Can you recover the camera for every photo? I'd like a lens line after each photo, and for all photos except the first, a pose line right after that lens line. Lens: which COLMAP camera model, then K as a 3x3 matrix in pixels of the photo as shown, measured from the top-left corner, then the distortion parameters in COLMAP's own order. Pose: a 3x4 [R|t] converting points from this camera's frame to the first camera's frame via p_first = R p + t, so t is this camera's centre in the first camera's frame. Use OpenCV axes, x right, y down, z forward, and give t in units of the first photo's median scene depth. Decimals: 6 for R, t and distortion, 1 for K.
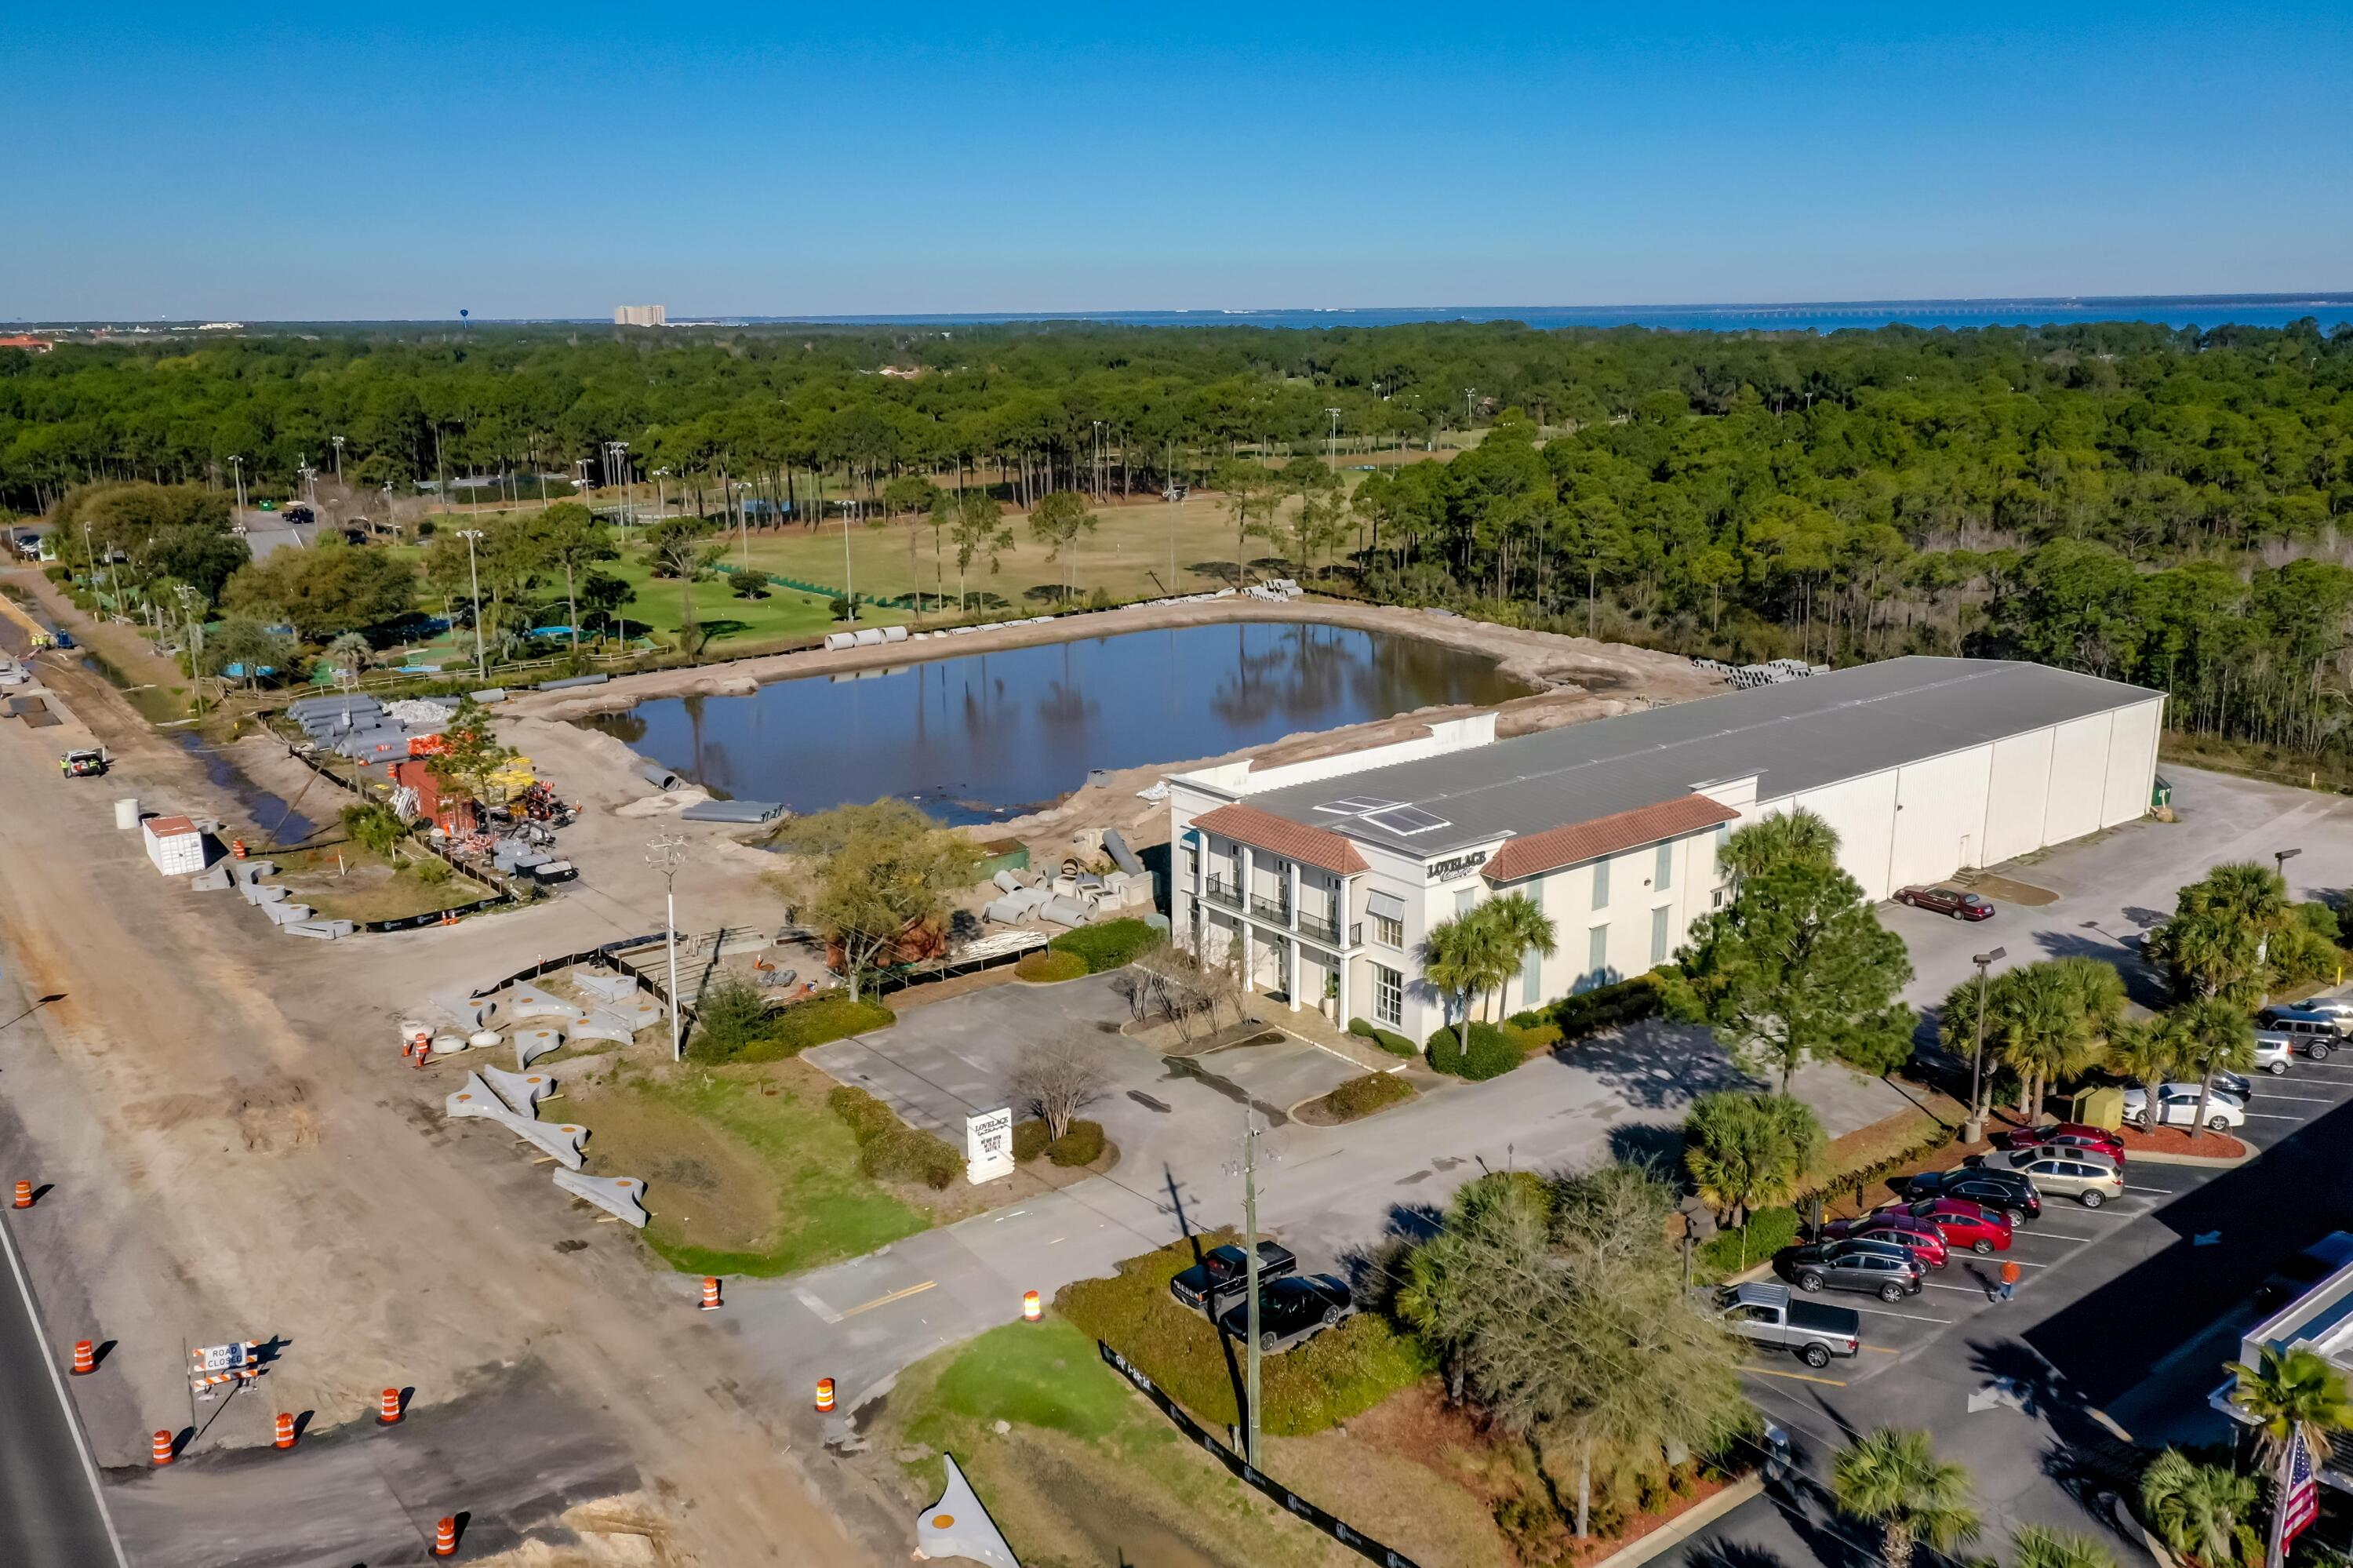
lens RADIAL K [[1882.8, 0, 1176.5], [0, 1882.8, 784.0], [0, 0, 1]] dist [0.005224, 0.006069]
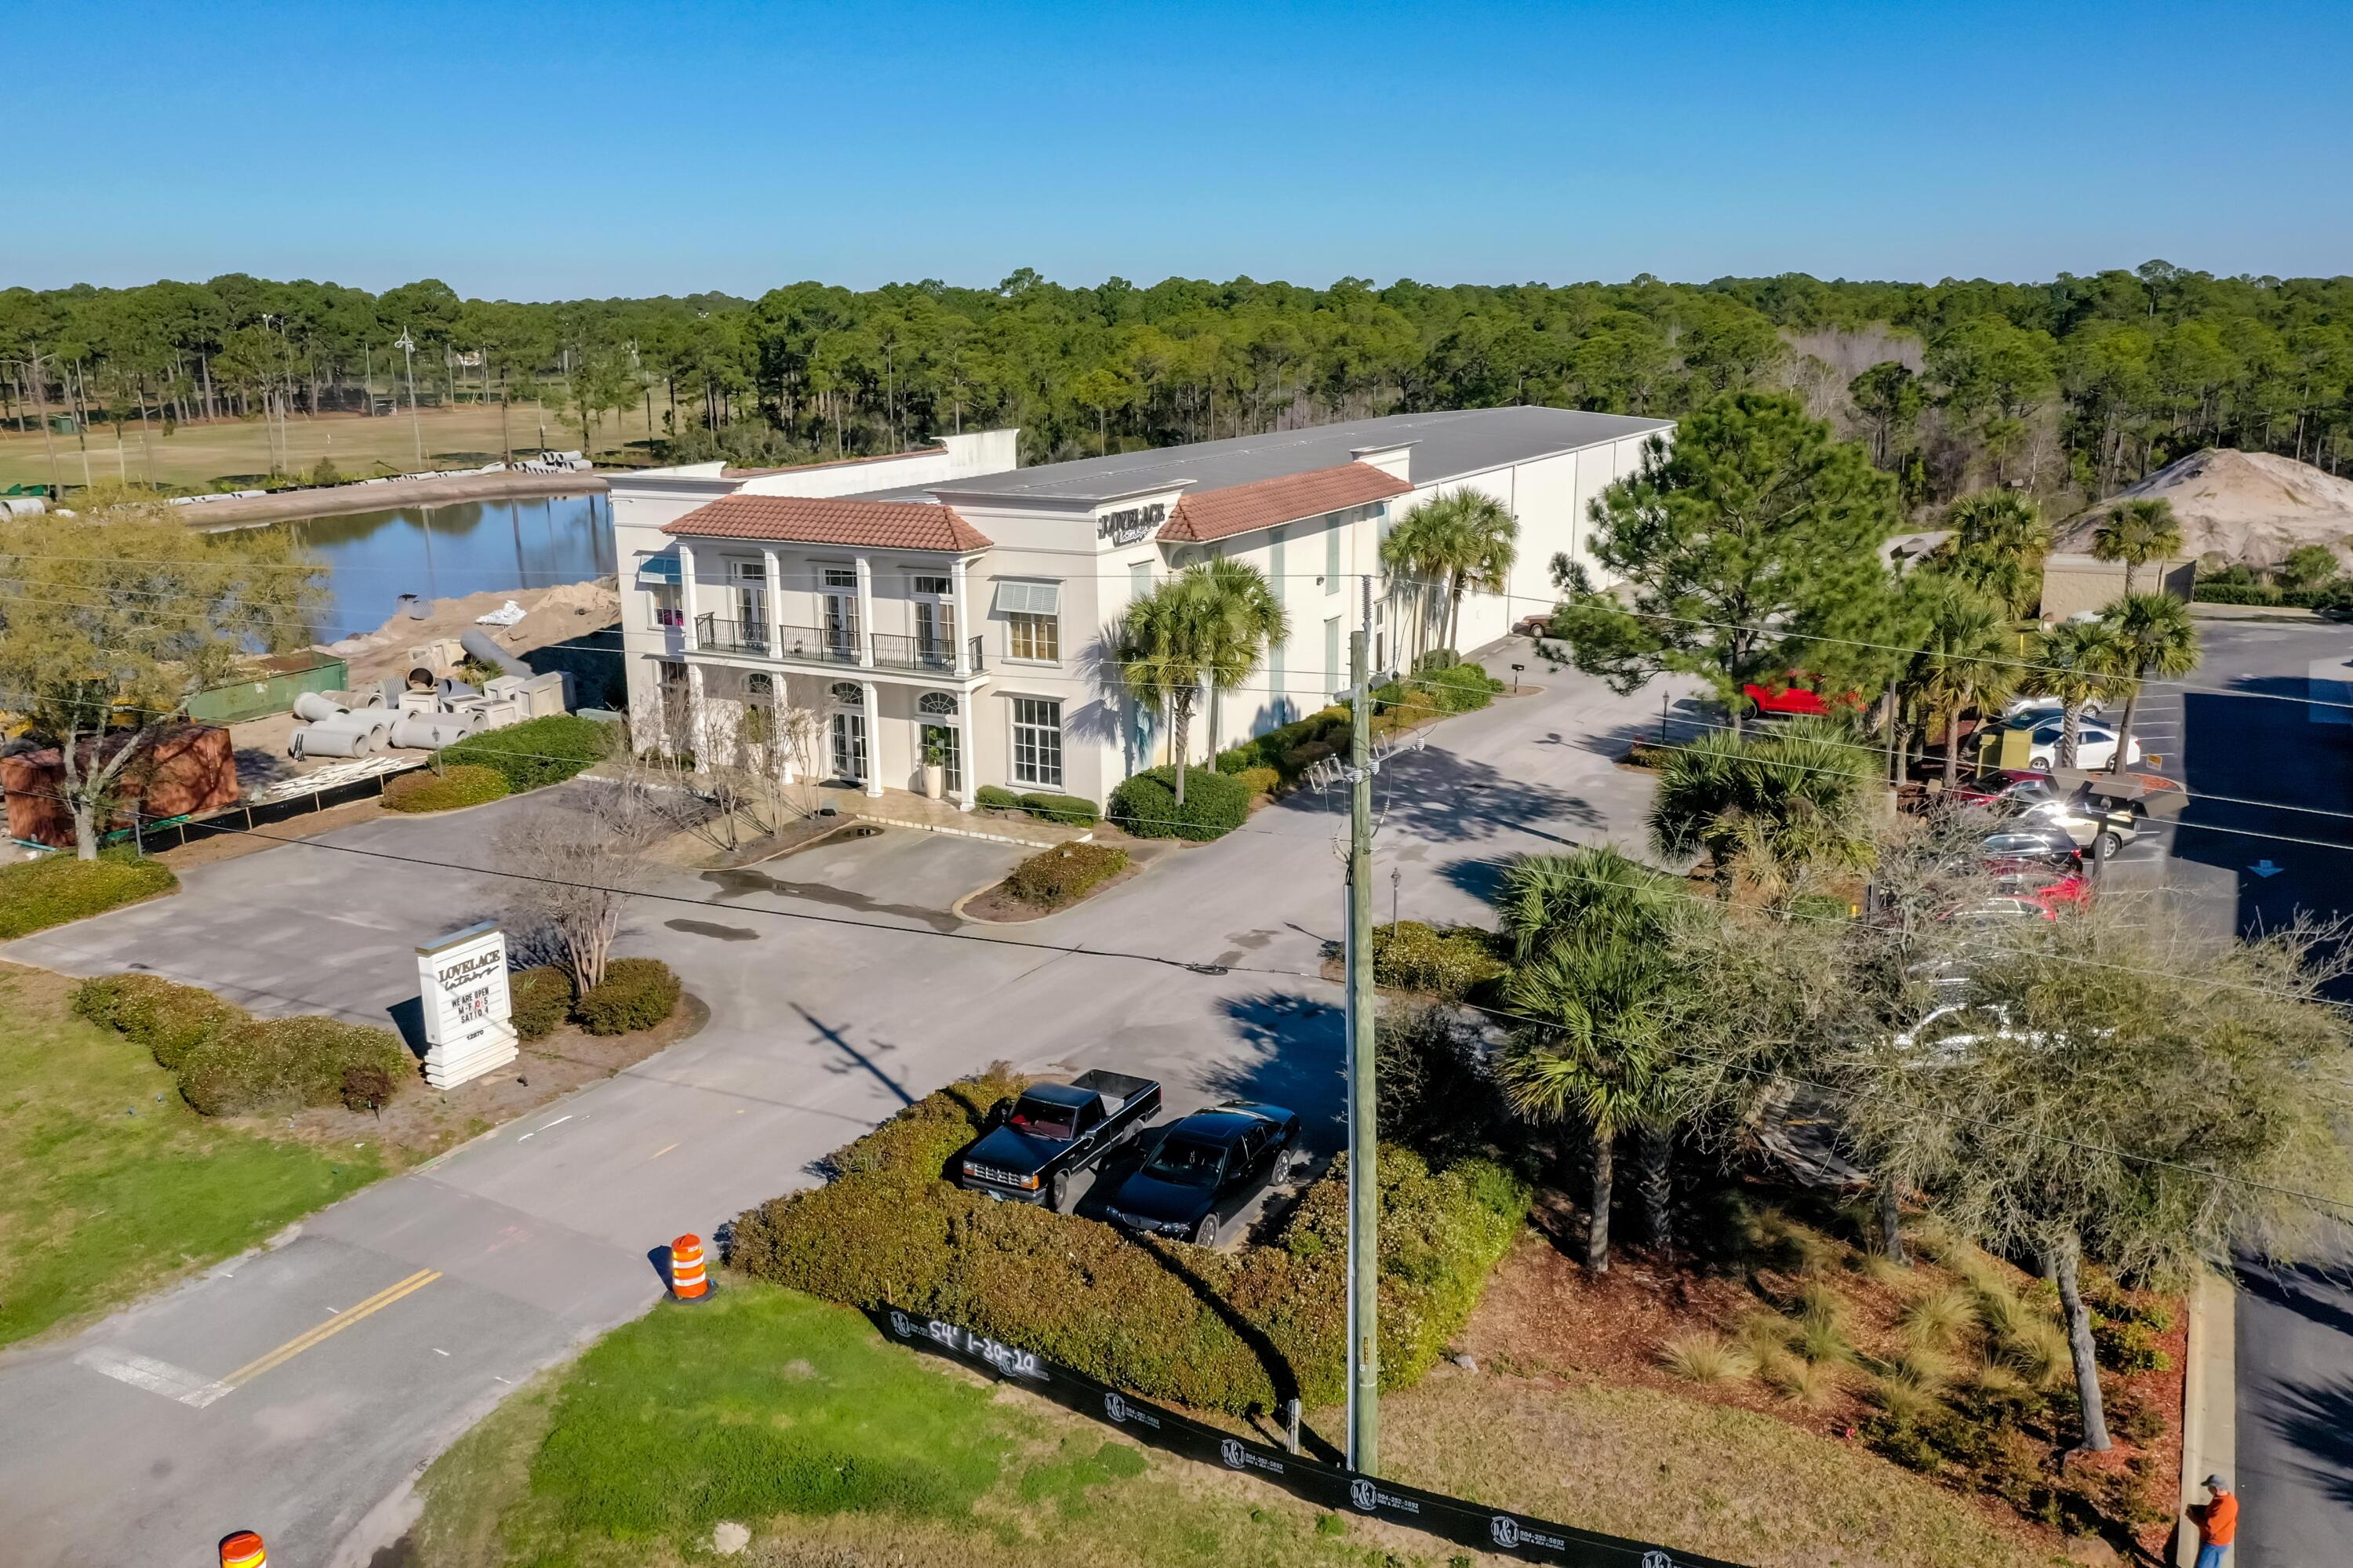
lens RADIAL K [[1882.8, 0, 1176.5], [0, 1882.8, 784.0], [0, 0, 1]] dist [0.005224, 0.006069]
pose [[0.912680, -0.099423, 0.396397, -0.102954], [0.099789, 0.994812, 0.019757, 0.120272], [-0.396305, 0.021524, 0.917866, 0.391397]]
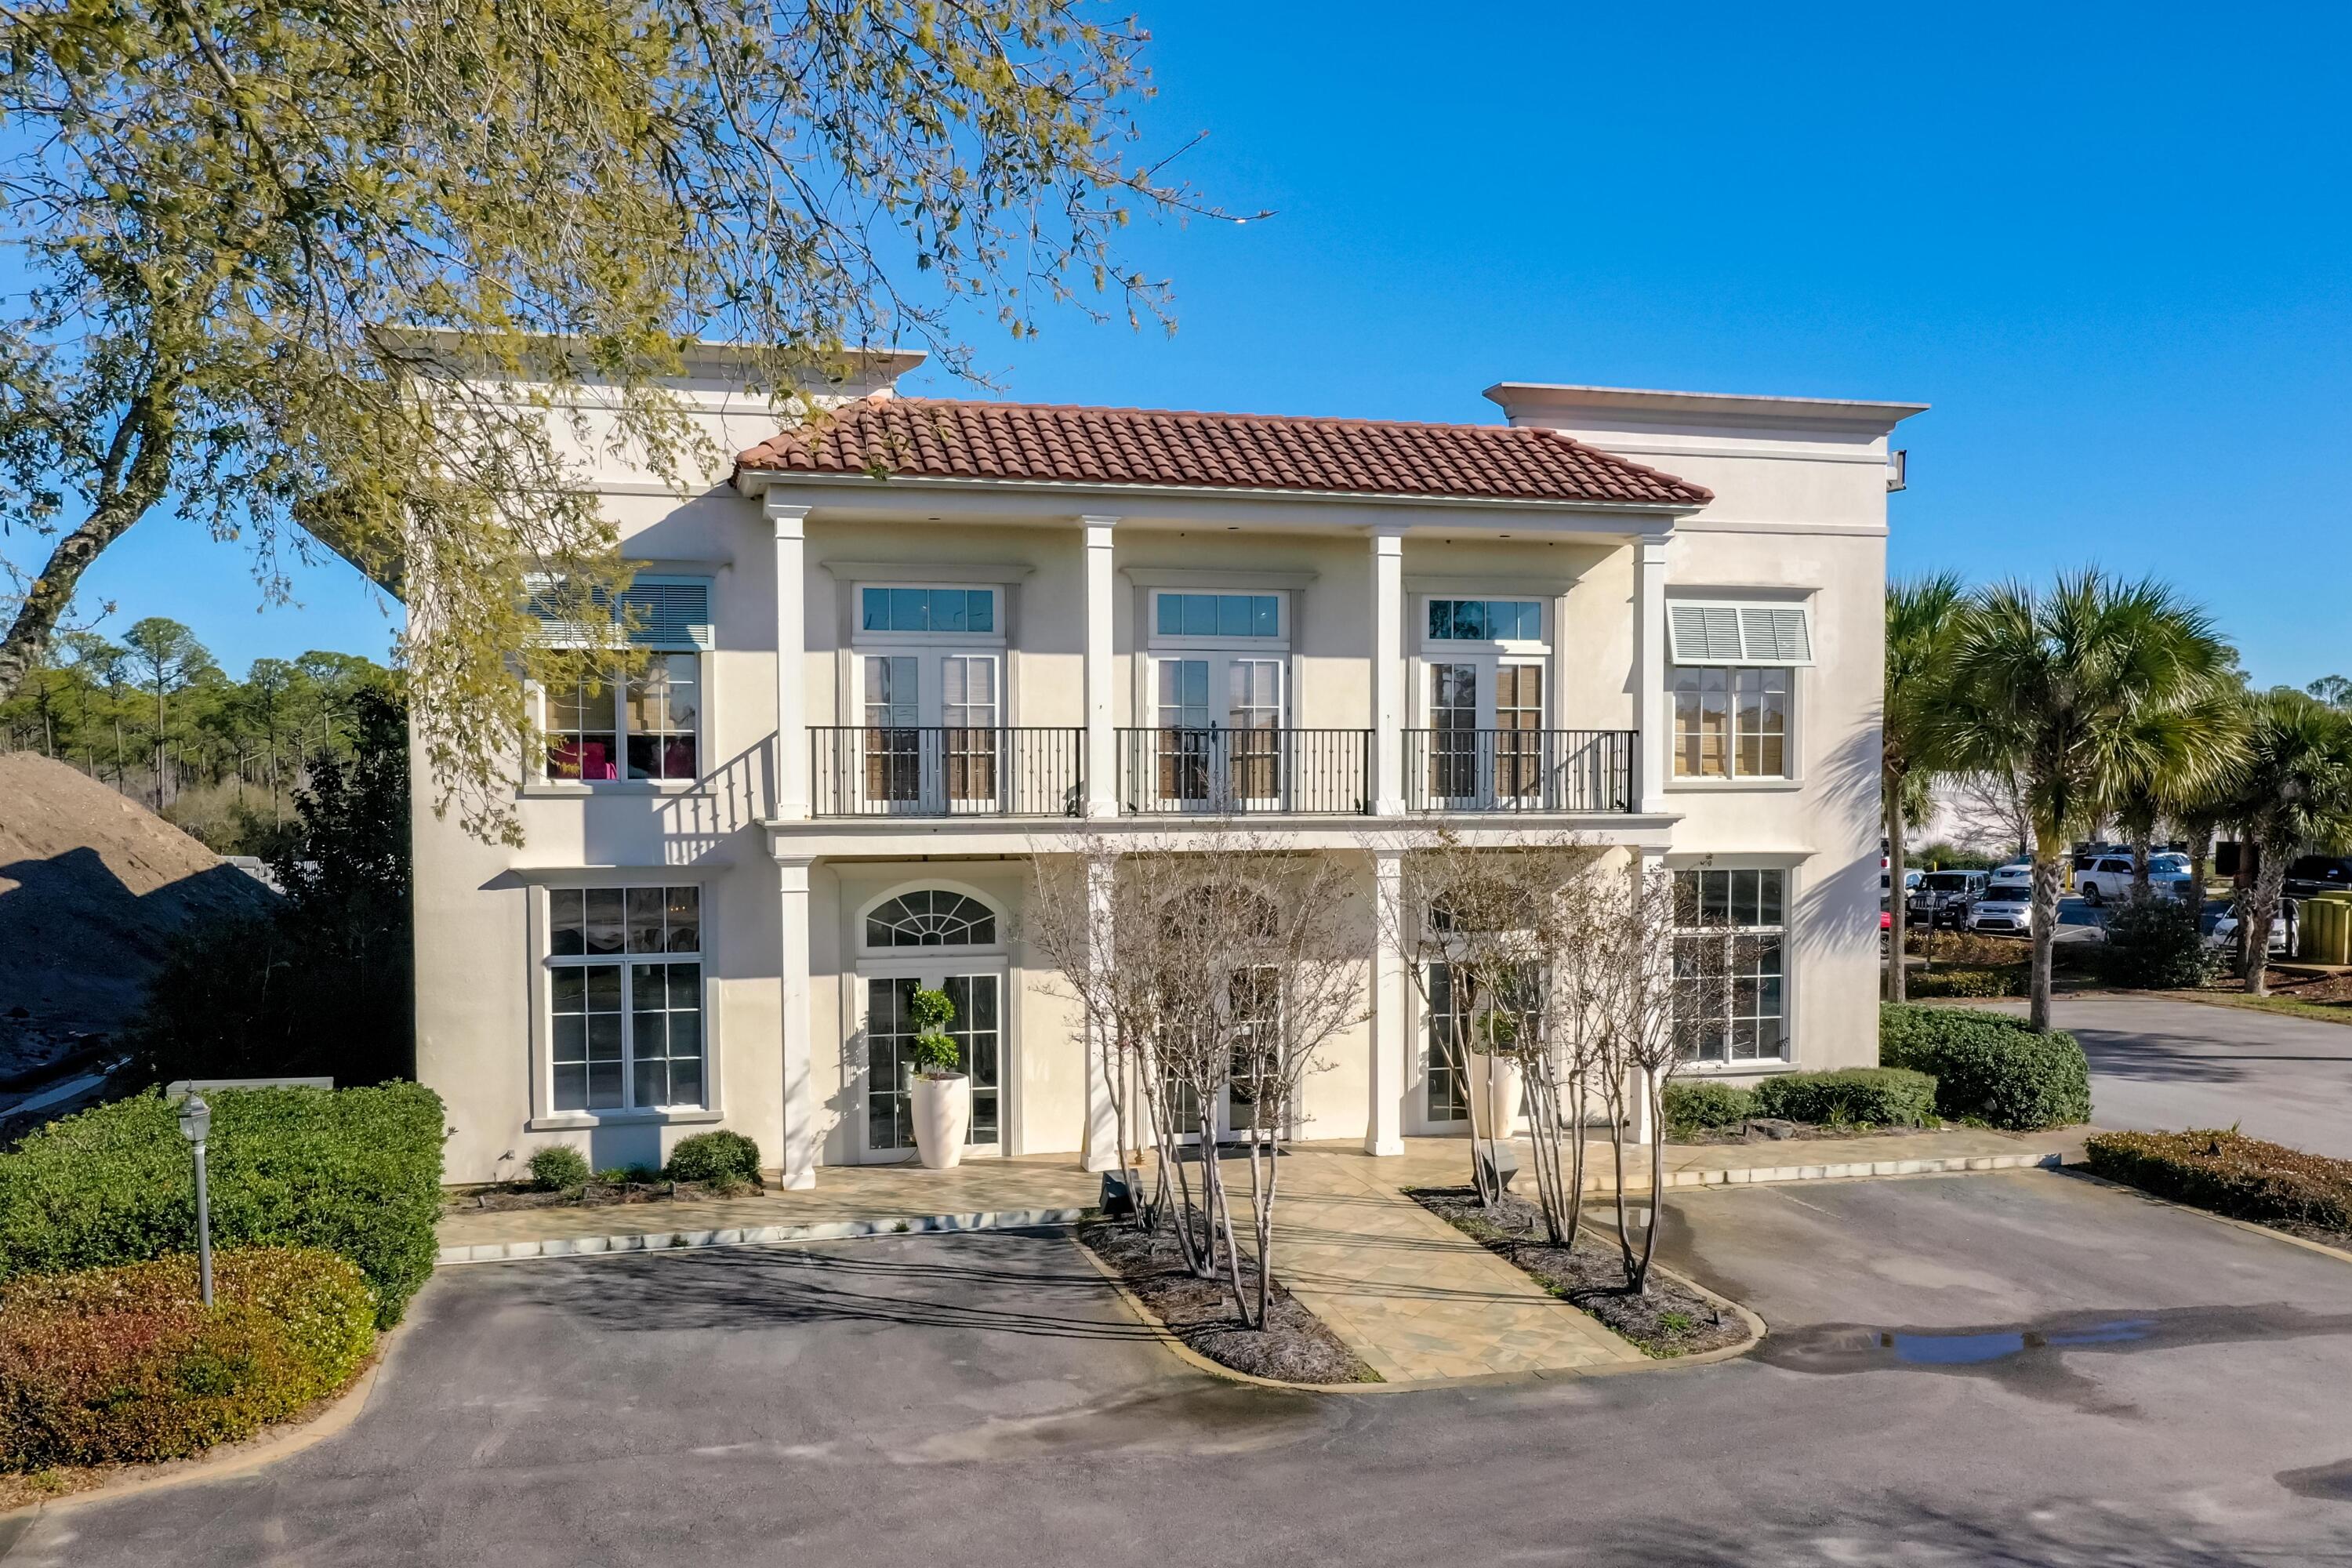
lens RADIAL K [[1949.7, 0, 1179.0], [0, 1949.7, 910.8], [0, 0, 1]] dist [0.000787, 0.001152]
pose [[0.376428, -0.044056, 0.925398, -0.194537], [0.229185, 0.972250, -0.046940, 0.100149], [-0.897651, 0.229757, 0.376079, 0.973377]]
